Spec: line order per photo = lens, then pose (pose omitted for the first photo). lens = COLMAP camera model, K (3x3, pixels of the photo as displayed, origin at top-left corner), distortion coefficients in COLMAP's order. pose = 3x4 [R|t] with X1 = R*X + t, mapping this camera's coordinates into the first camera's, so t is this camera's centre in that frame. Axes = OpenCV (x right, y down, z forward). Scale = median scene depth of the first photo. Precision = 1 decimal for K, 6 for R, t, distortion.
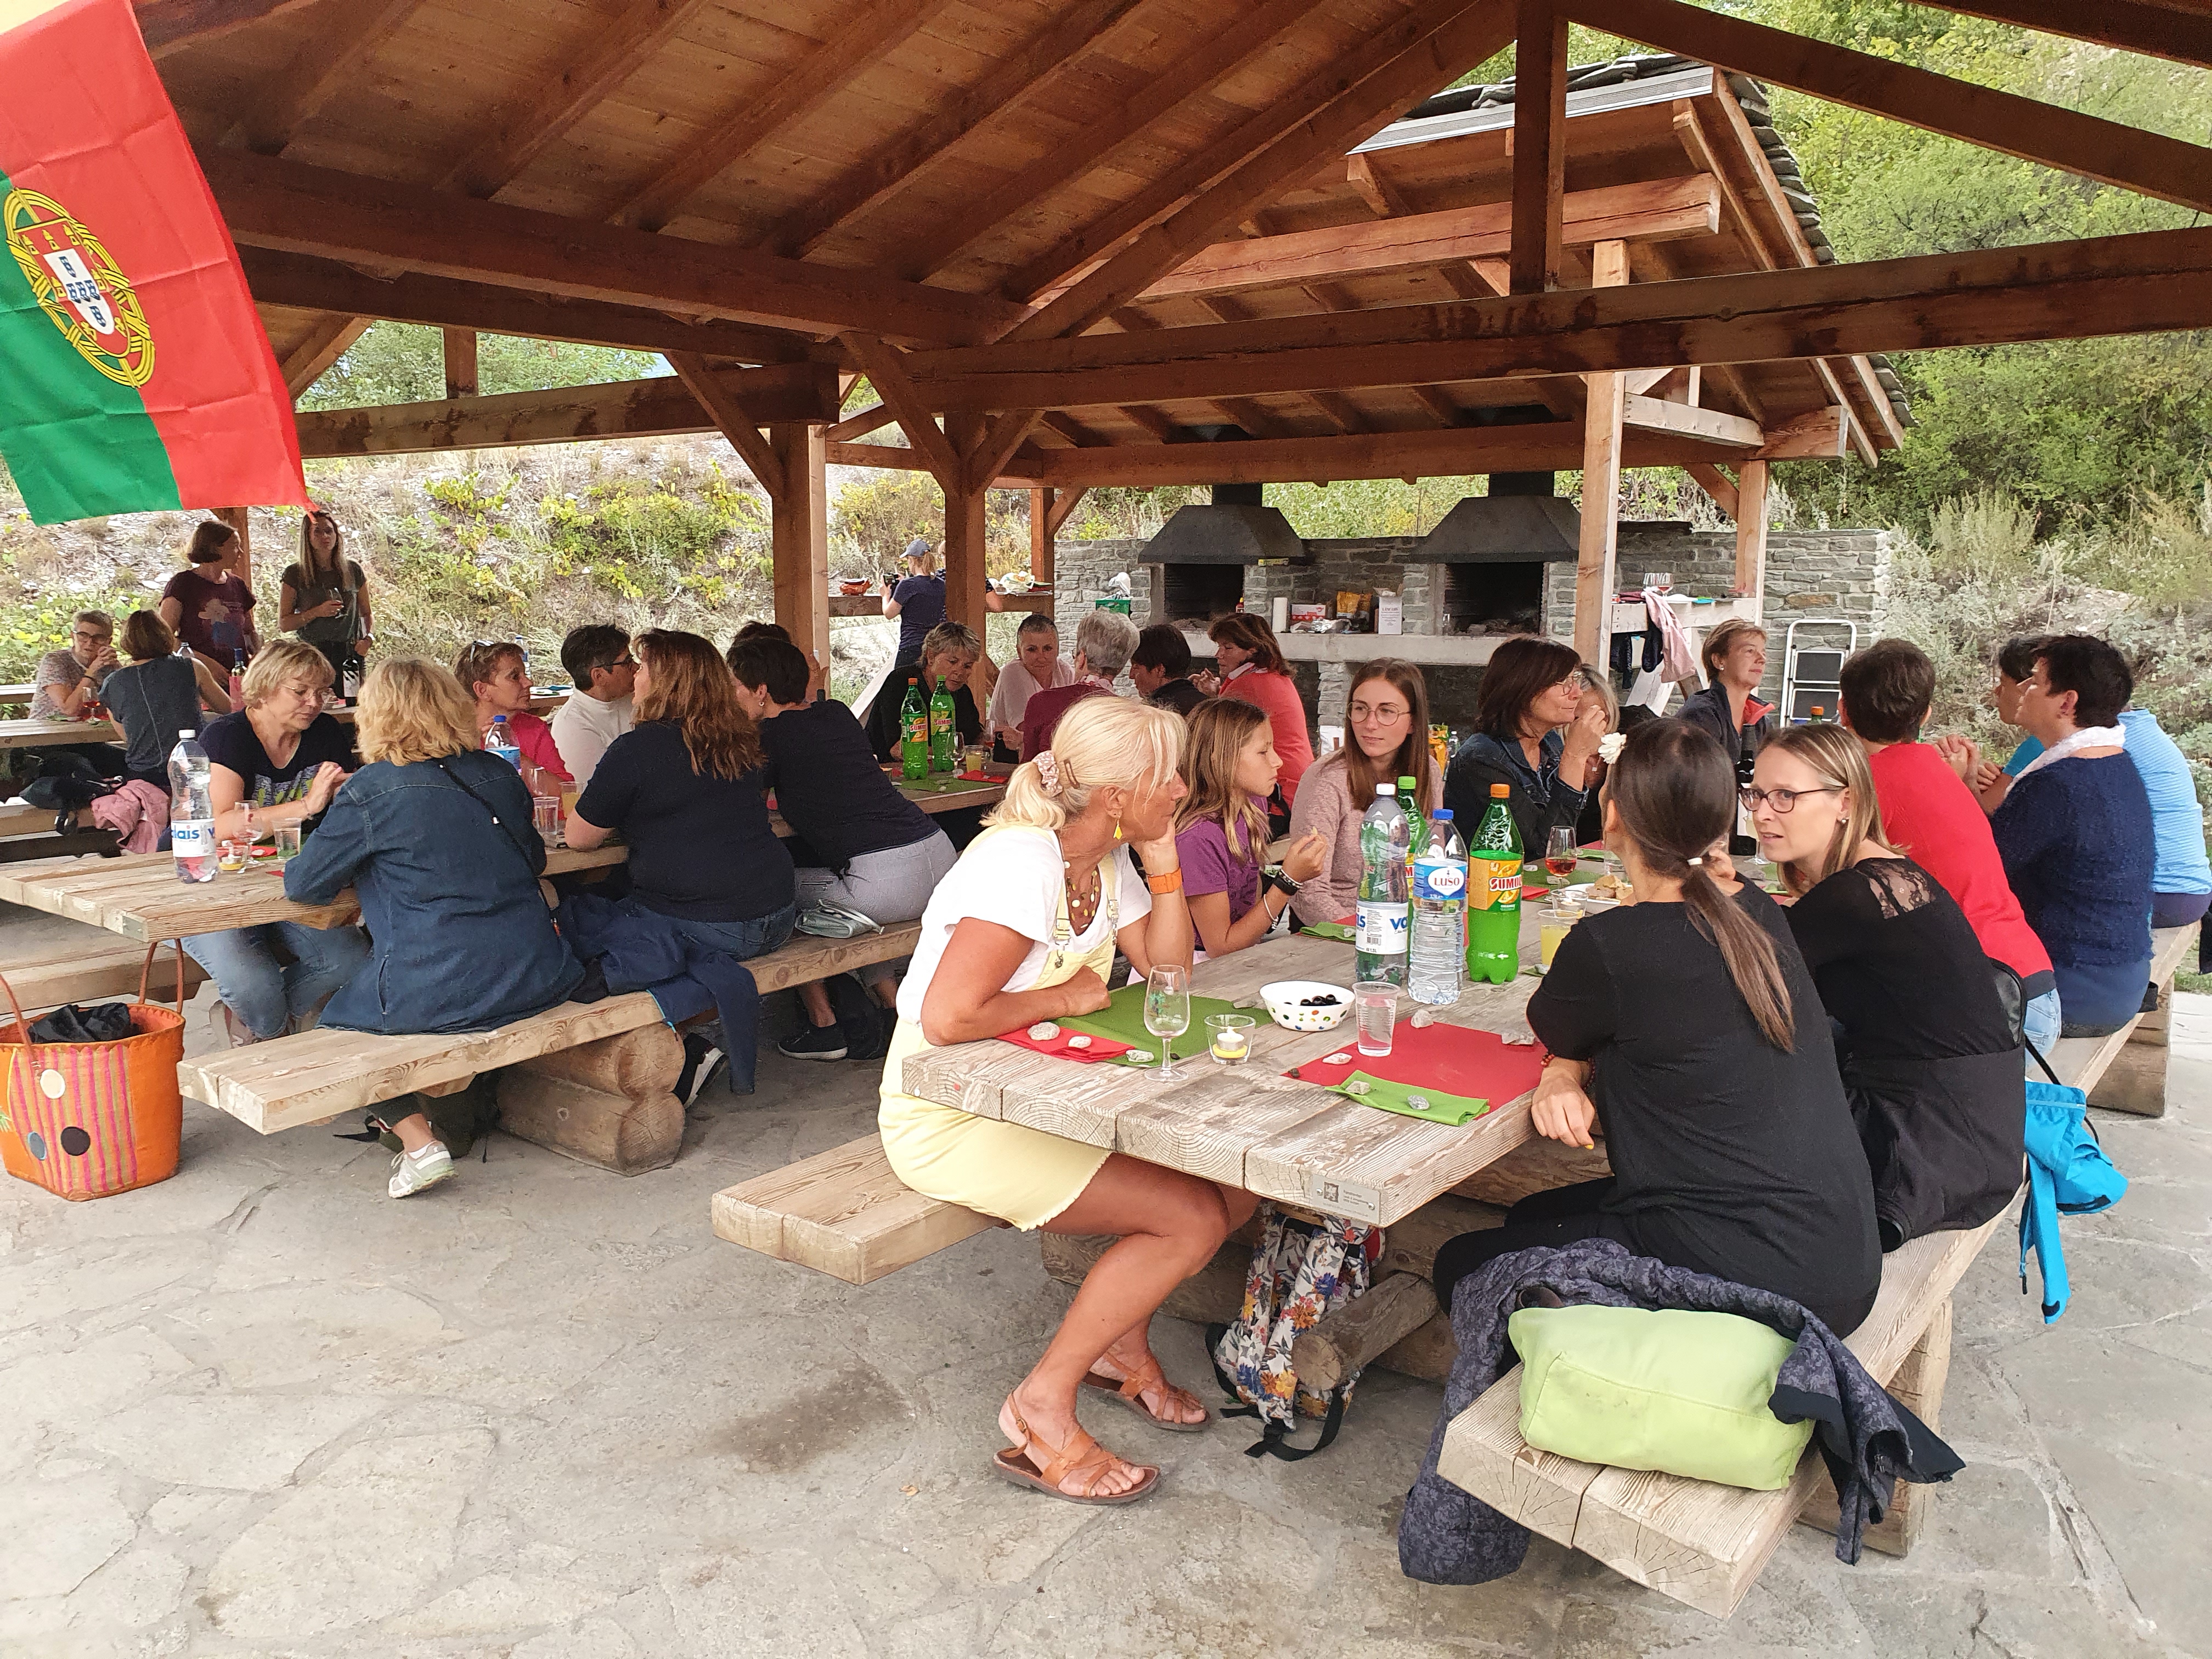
lens RADIAL K [[1692.9, 0, 1102.2], [0, 1692.9, 791.8], [0, 0, 1]] dist [0.009188, 0.004315]
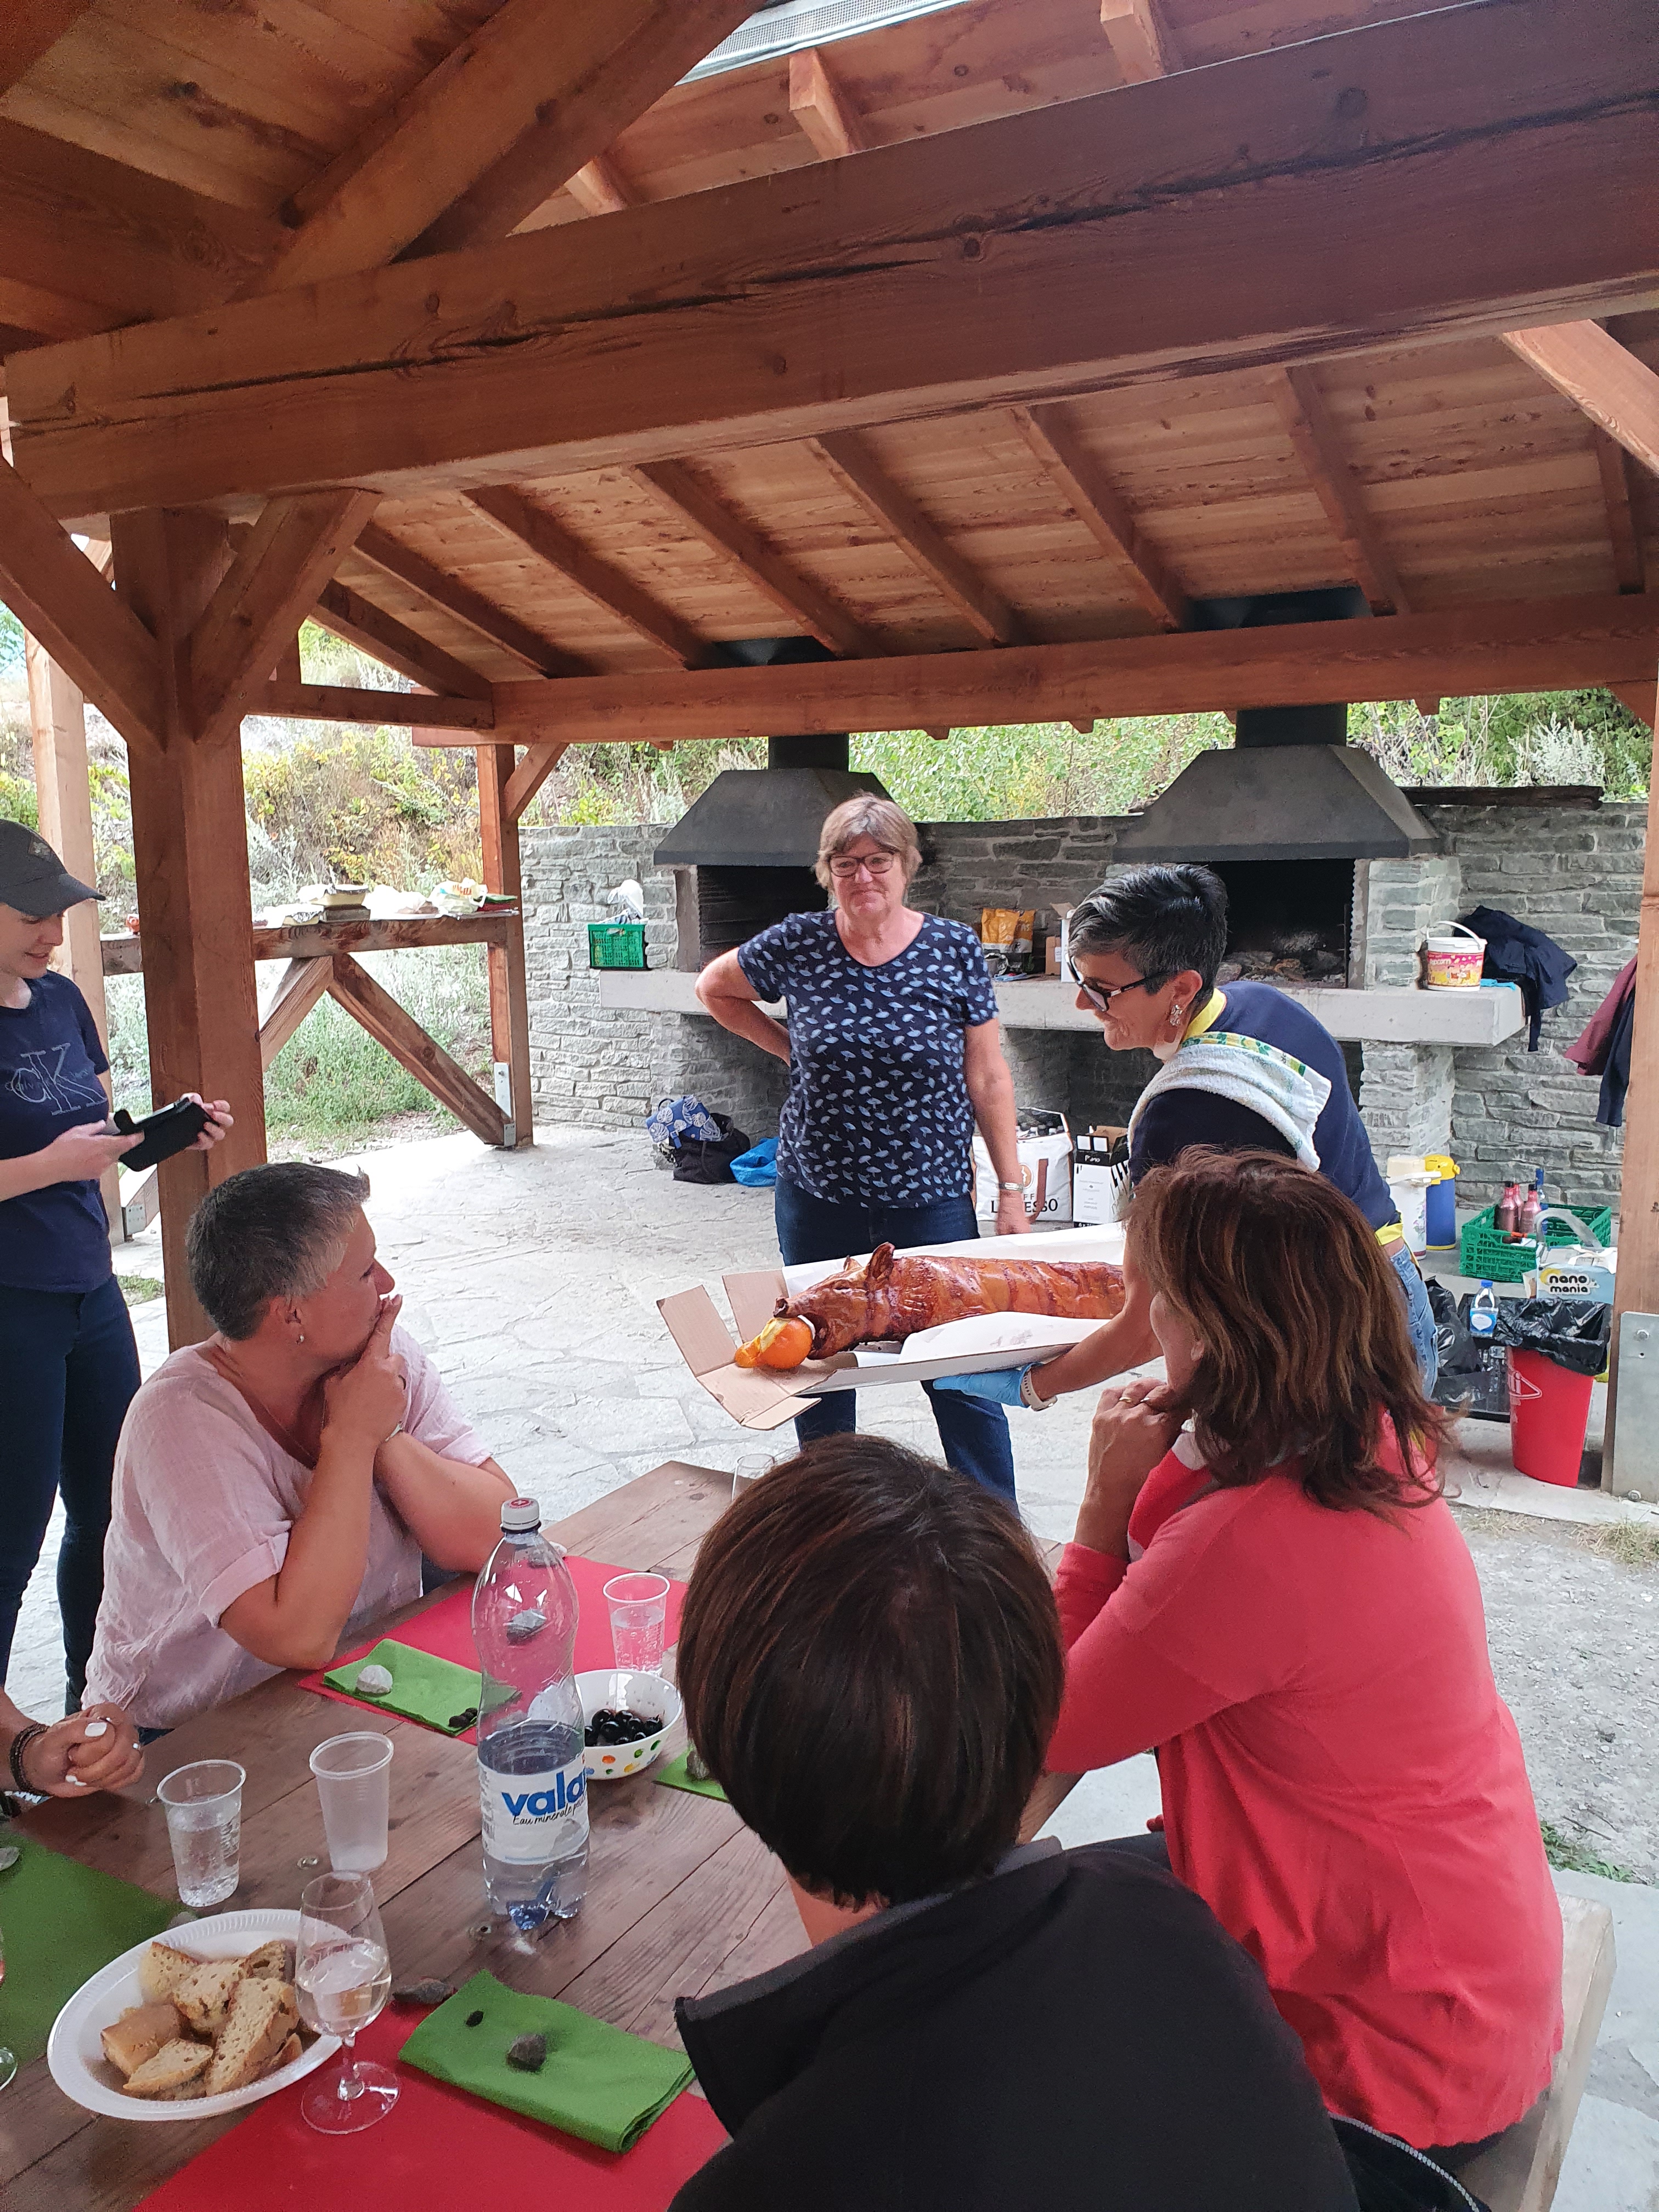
lens RADIAL K [[1721.1, 0, 830.6], [0, 1721.1, 1093.6], [0, 0, 1]] dist [0.056584, -0.062795]
pose [[0.992144, -0.033337, 0.120576, 0.017827], [0.031541, 0.999362, 0.016774, -0.154978], [-0.121058, -0.012839, 0.992562, 0.942199]]
